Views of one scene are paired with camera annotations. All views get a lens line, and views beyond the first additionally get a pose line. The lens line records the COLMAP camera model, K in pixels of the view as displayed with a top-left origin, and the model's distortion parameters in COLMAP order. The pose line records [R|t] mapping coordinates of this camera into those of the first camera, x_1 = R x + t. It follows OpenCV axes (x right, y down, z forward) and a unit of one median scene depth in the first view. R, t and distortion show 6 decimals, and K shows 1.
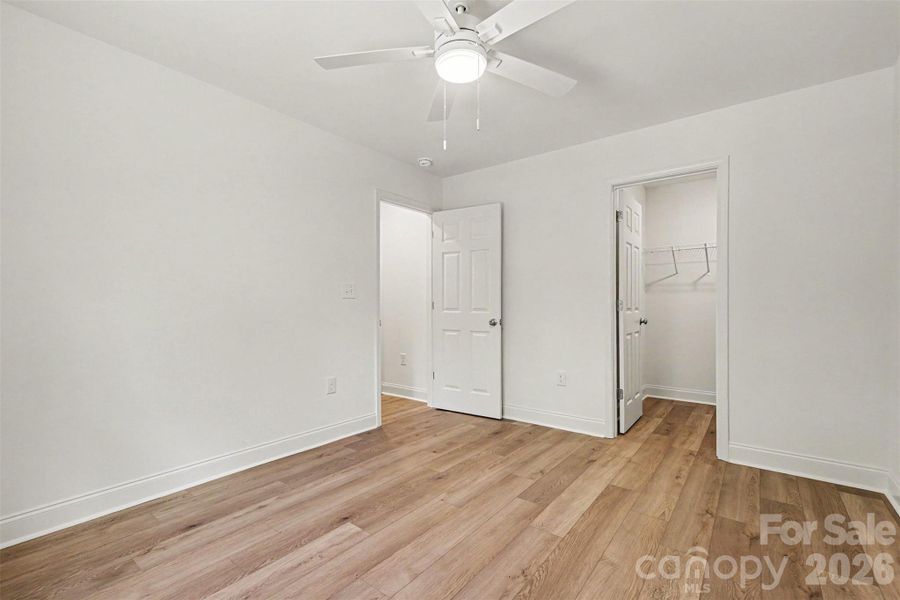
lens RADIAL K [[395.0, 0, 444.9], [0, 395.0, 304.1], [0, 0, 1]] dist [-0.000214, -0.000103]
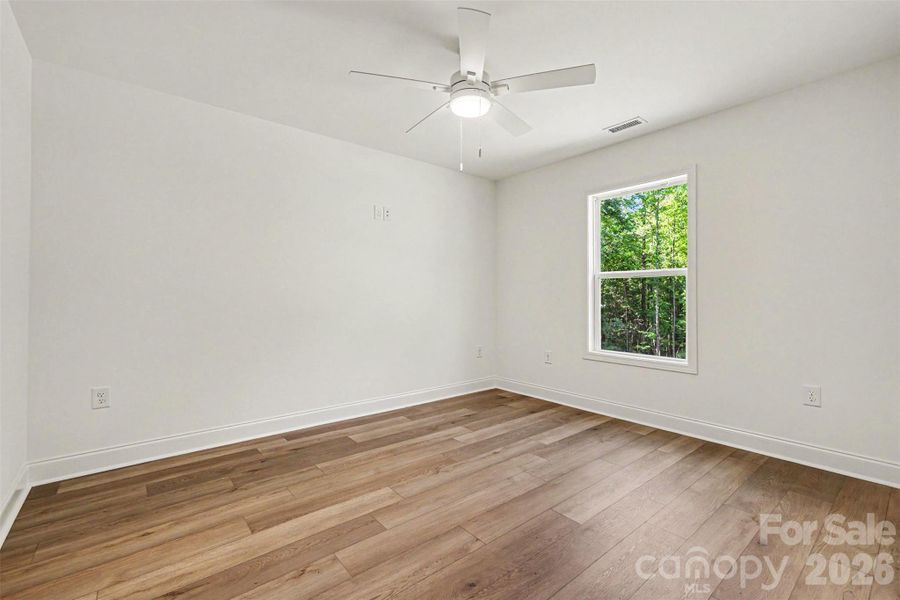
lens RADIAL K [[395.0, 0, 451.2], [0, 395.0, 298.1], [0, 0, 1]] dist [-0.000214, -0.000103]
pose [[-0.979130, -0.001267, 0.203231, -0.113217], [-0.000664, 0.999995, 0.003037, 0.003853], [-0.203234, 0.002839, -0.979126, 1.742884]]
